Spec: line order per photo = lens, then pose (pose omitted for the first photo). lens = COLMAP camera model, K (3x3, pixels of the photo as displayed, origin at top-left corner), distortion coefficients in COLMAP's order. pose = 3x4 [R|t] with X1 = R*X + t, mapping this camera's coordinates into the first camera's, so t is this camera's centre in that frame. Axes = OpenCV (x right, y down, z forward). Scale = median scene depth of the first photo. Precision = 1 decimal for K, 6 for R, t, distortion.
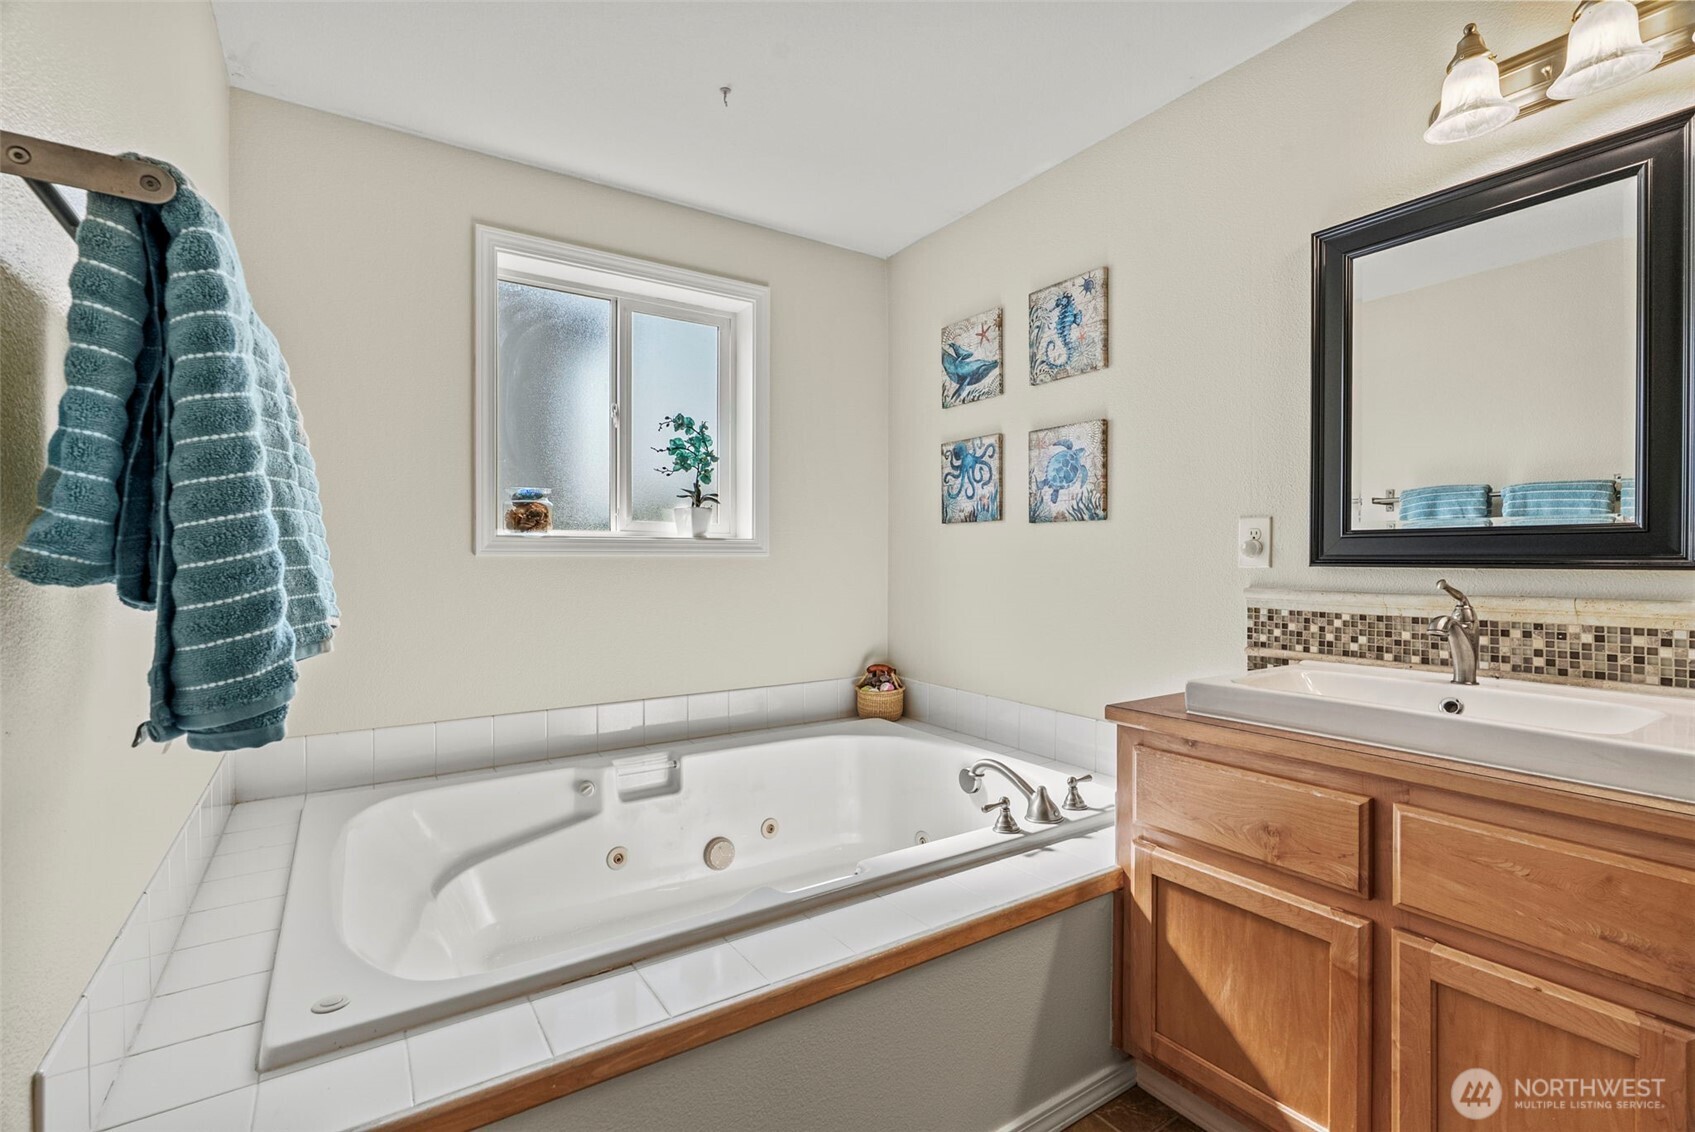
lens RADIAL K [[765.7, 0, 848.6], [0, 765.7, 561.4], [0, 0, 1]] dist [-0.013009, 0.004100]
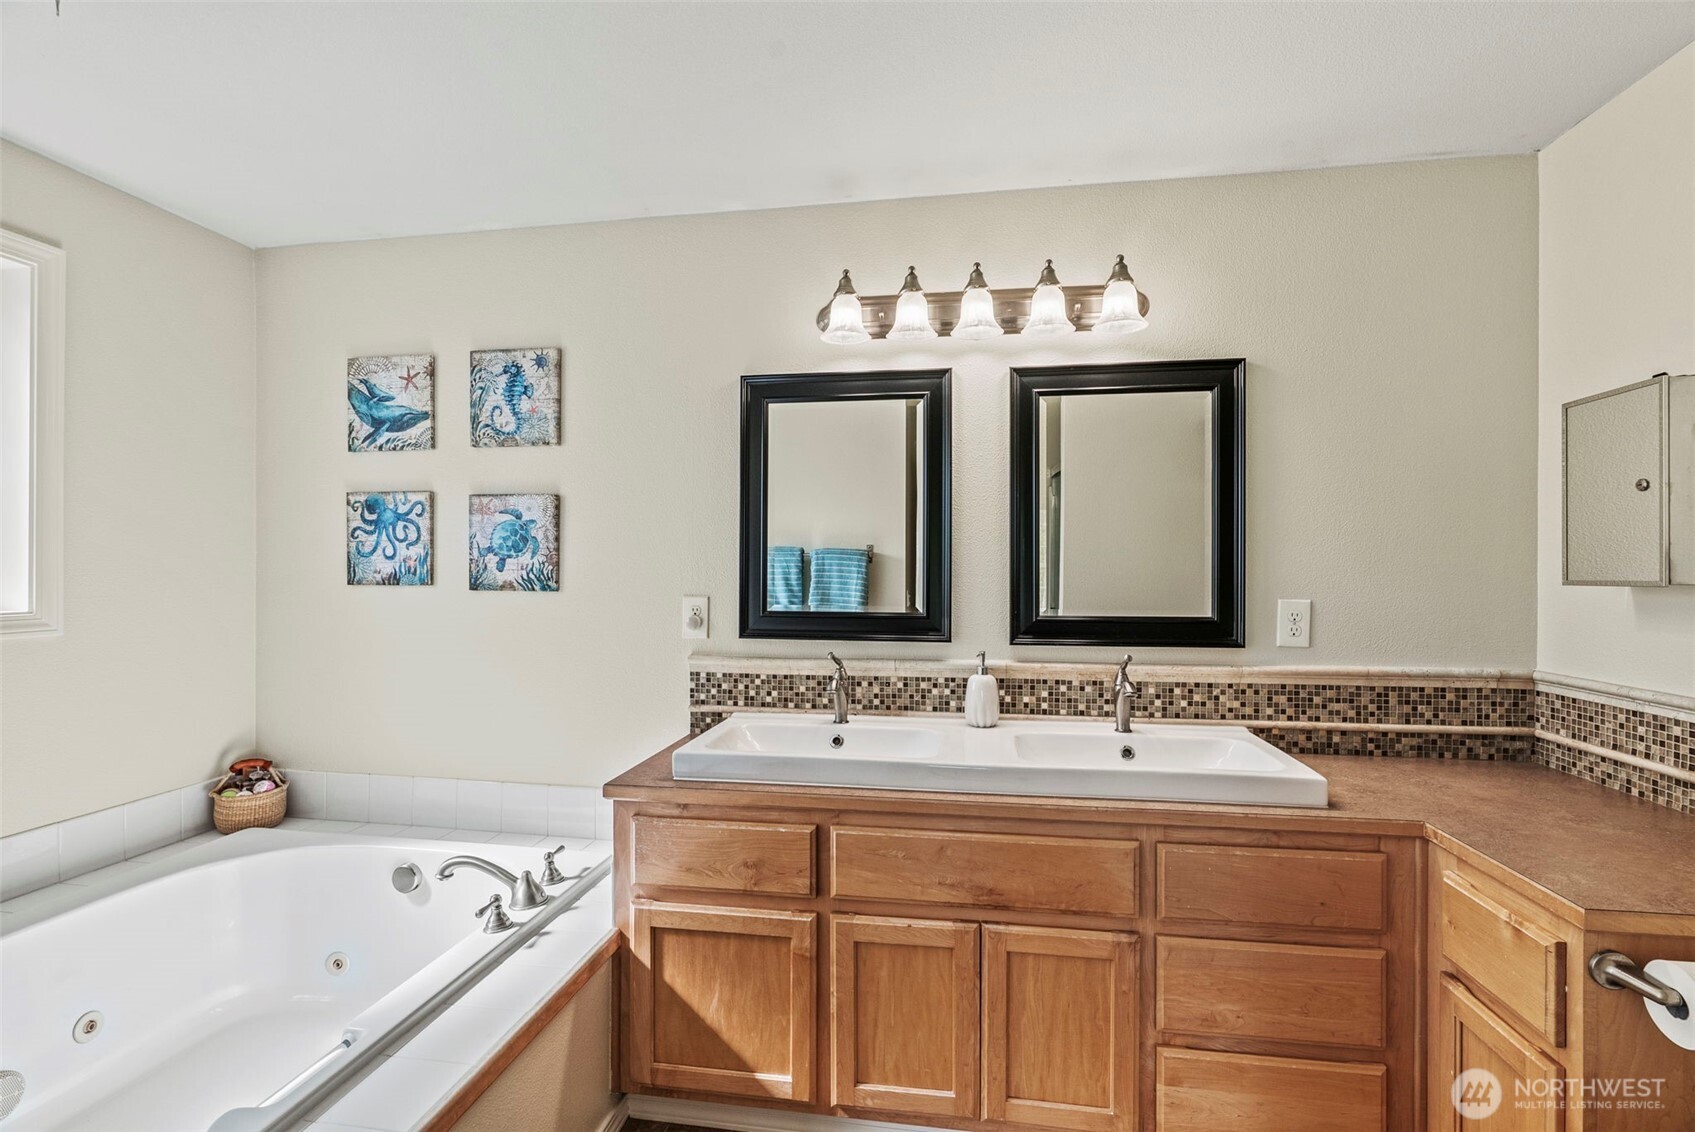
lens RADIAL K [[765.7, 0, 855.7], [0, 765.7, 567.6], [0, 0, 1]] dist [-0.013009, 0.004100]
pose [[0.671900, 0.002975, 0.740636, -0.211804], [-0.000542, 0.999994, -0.003525, -0.108534], [-0.740641, 0.001967, 0.671898, -0.000335]]
